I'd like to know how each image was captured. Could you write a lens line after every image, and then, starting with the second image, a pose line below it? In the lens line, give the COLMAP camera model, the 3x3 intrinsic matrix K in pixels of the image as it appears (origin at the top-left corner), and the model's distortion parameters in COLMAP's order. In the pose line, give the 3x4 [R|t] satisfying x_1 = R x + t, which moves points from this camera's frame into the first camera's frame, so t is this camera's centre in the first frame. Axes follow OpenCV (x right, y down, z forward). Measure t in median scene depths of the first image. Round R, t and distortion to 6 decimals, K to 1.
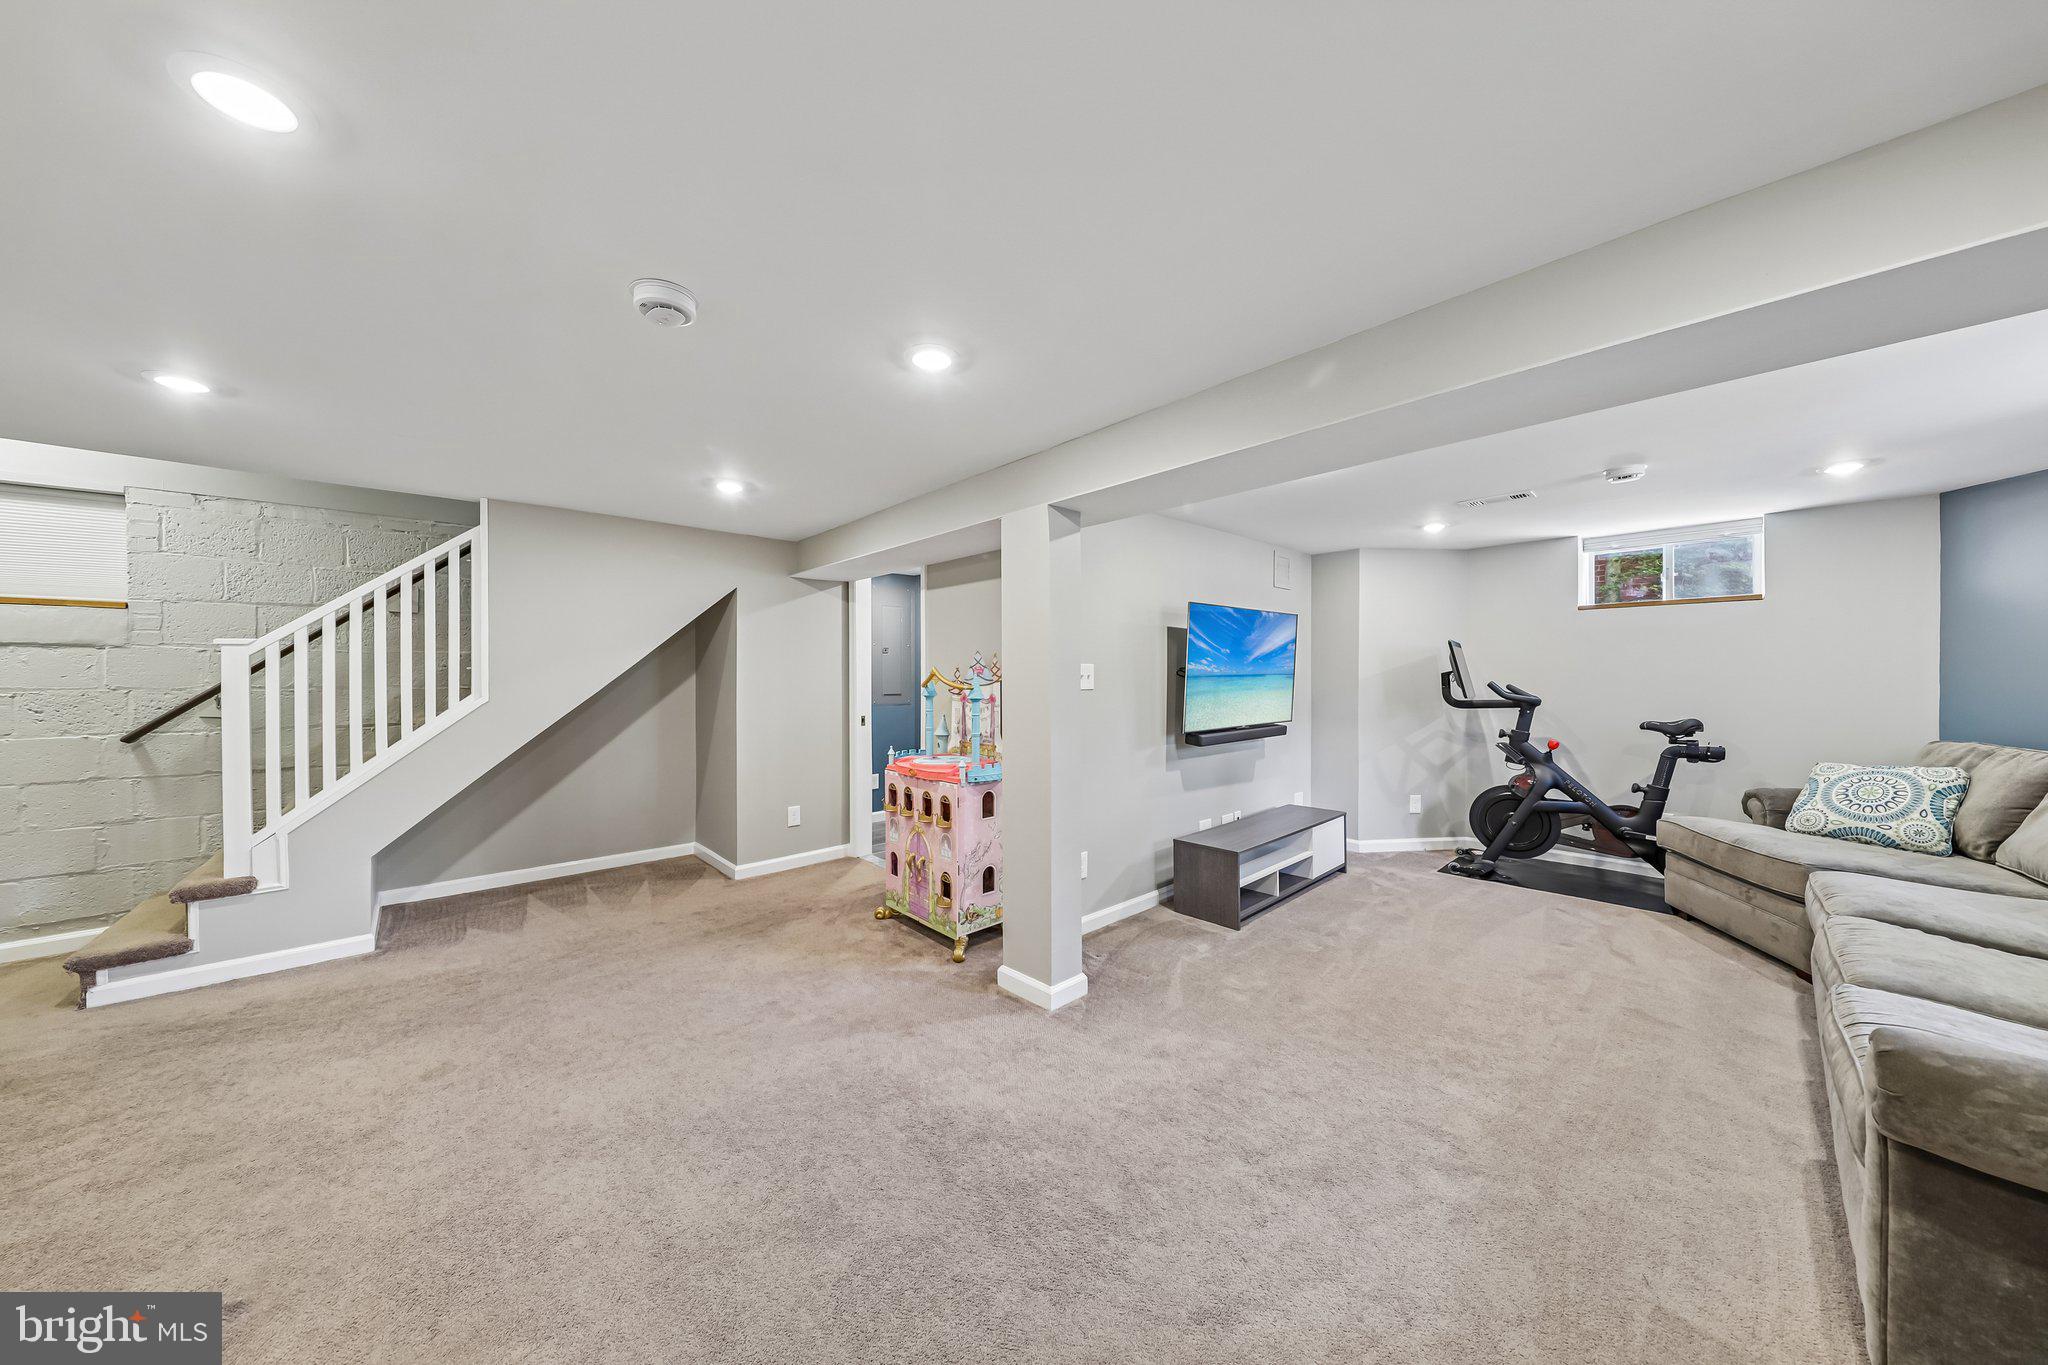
lens RADIAL K [[650.4, 0, 1016.0], [0, 650.4, 674.8], [0, 0, 1]] dist [0.000095, -0.002837]
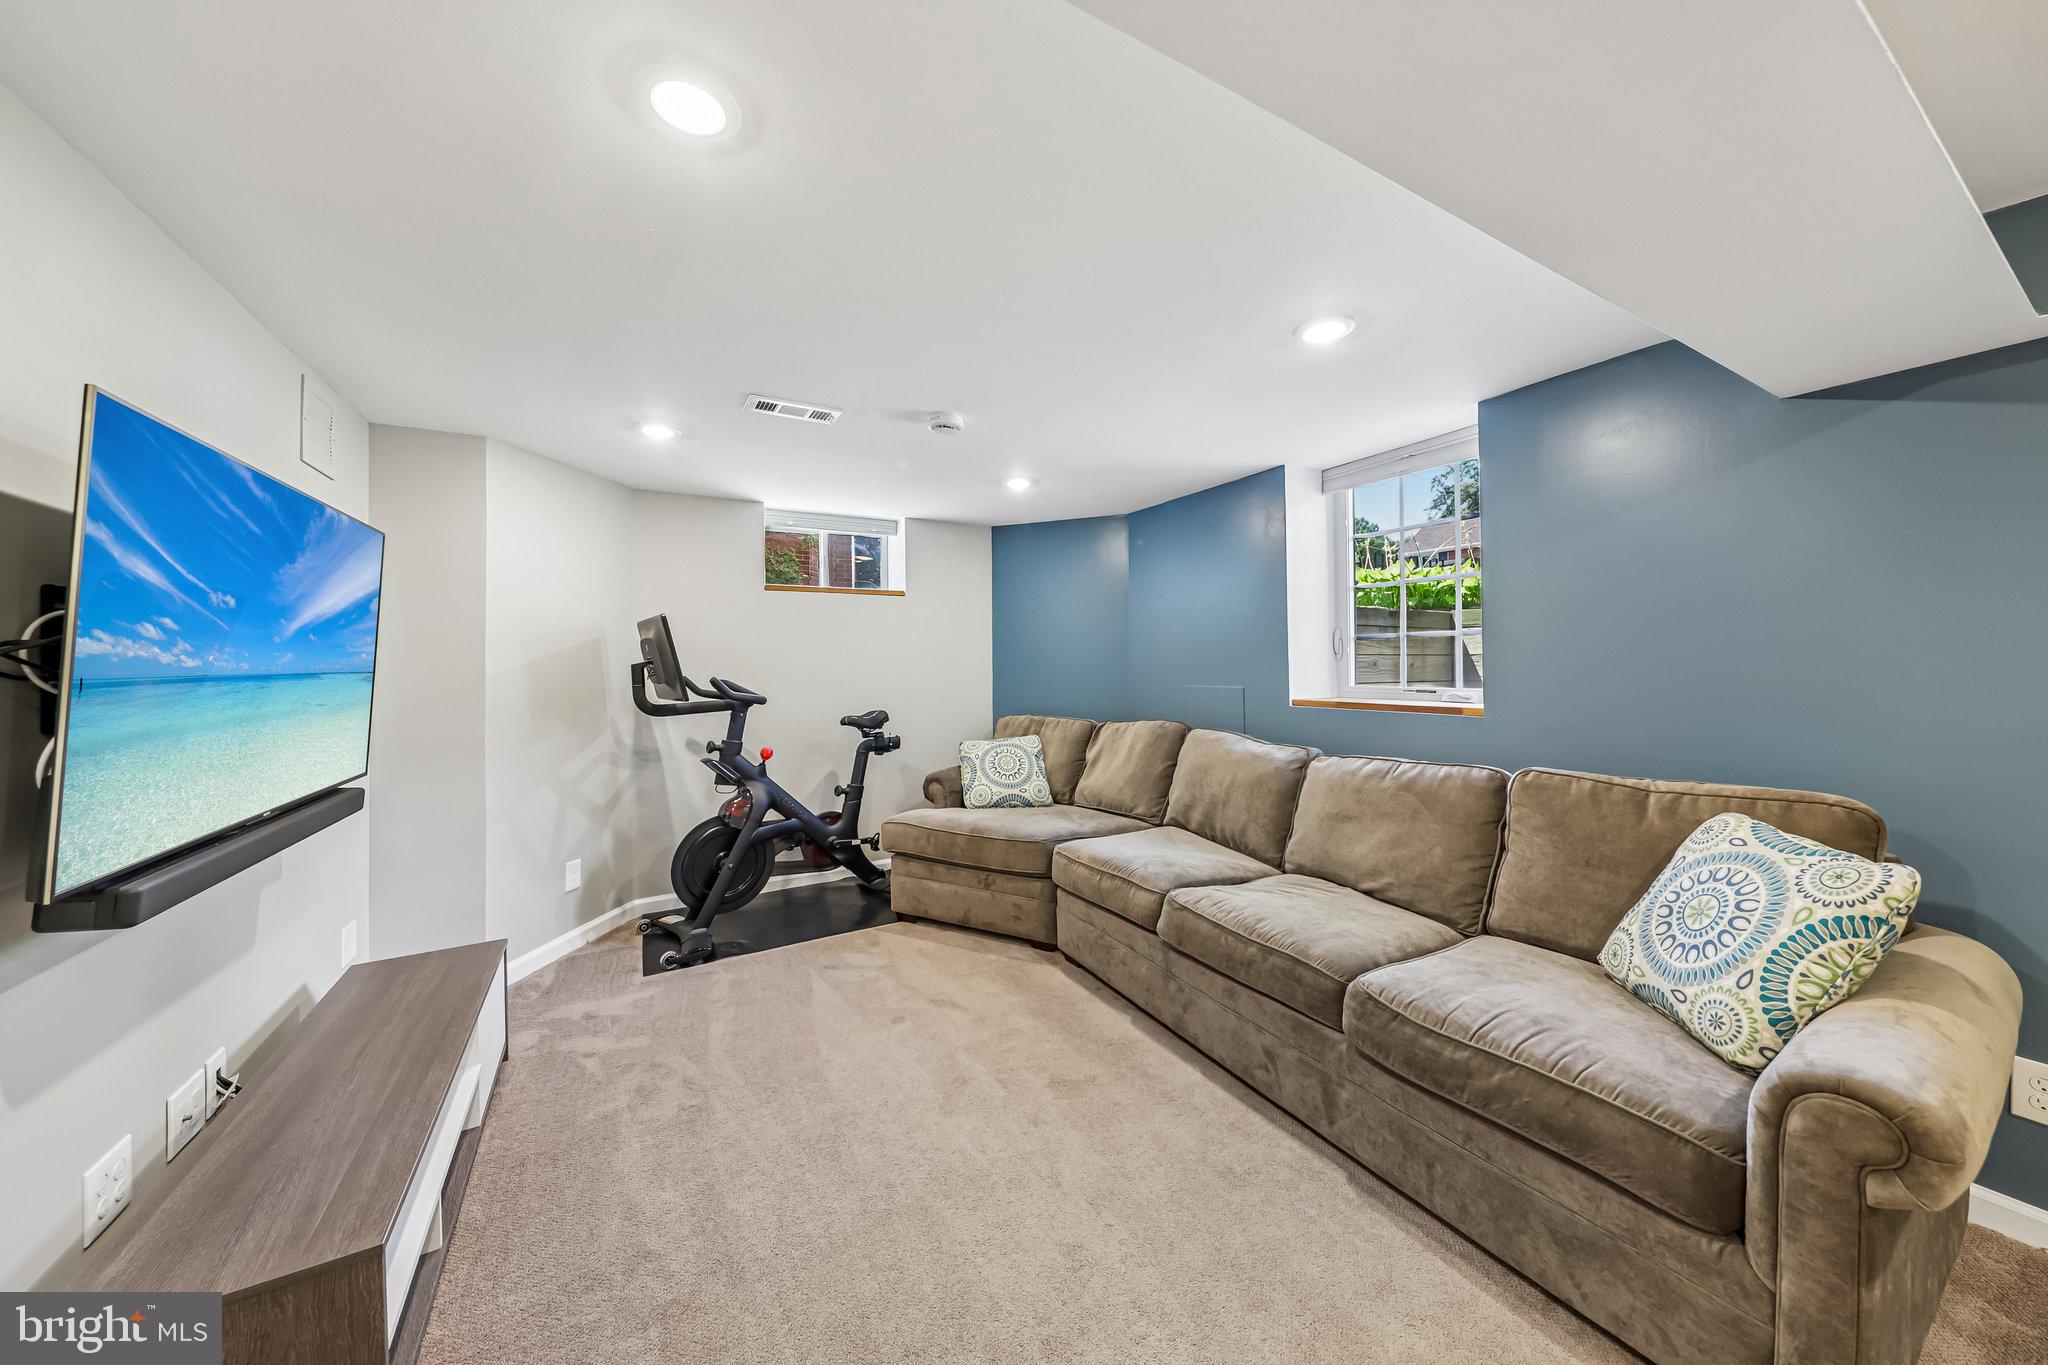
lens RADIAL K [[687.2, 0, 1029.3], [0, 687.2, 662.5], [0, 0, 1]] dist [0.017489, -0.004628]
pose [[0.208392, -0.002458, 0.978042, 0.077282], [0.007602, 0.999971, 0.000894, -0.003661], [-0.978016, 0.007249, 0.208405, 0.602130]]
